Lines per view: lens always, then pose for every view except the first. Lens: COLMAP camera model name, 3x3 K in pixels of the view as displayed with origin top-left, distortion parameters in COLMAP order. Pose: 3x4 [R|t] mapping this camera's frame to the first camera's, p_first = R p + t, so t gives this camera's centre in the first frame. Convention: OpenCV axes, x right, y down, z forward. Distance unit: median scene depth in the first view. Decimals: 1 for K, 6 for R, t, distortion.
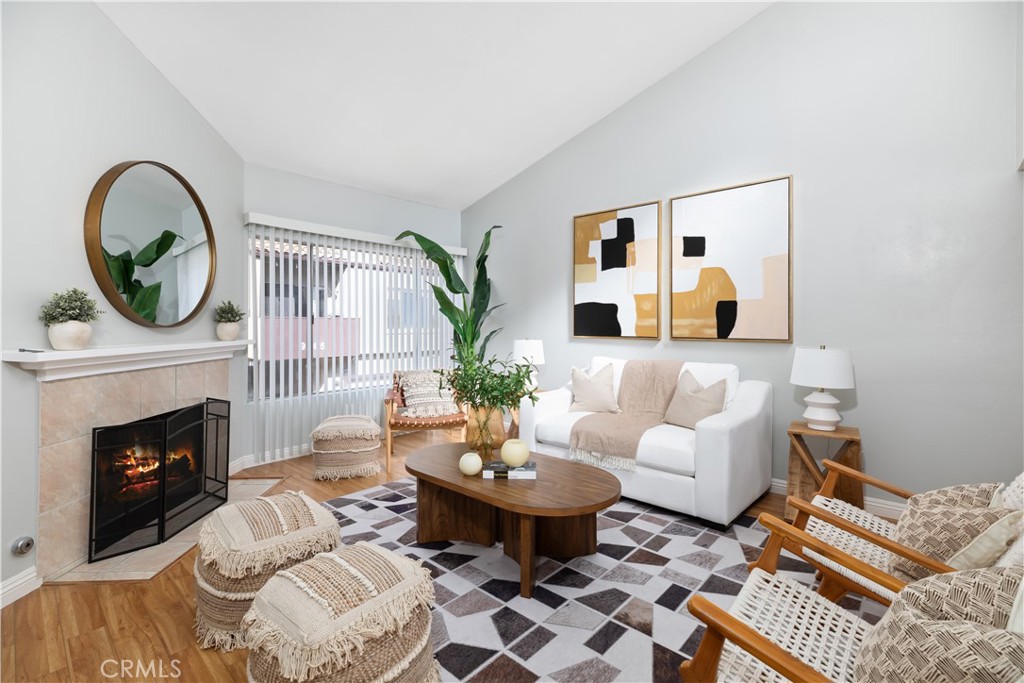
lens RADIAL K [[446.6, 0, 498.9], [0, 446.6, 325.9], [0, 0, 1]] dist [-0.000058, 0.000565]
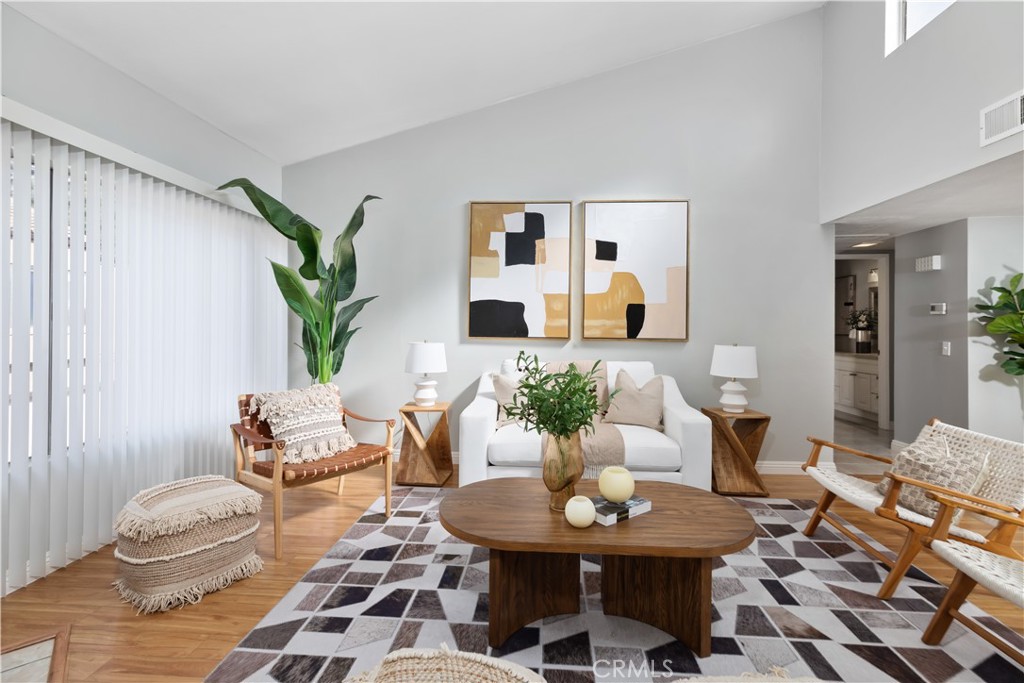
lens RADIAL K [[446.6, 0, 507.3], [0, 446.6, 335.2], [0, 0, 1]] dist [-0.000058, 0.000565]
pose [[0.784442, -0.016140, 0.619992, -0.374994], [-0.006187, 0.999408, 0.033845, -0.013110], [-0.620171, -0.030385, 0.783878, 0.296102]]
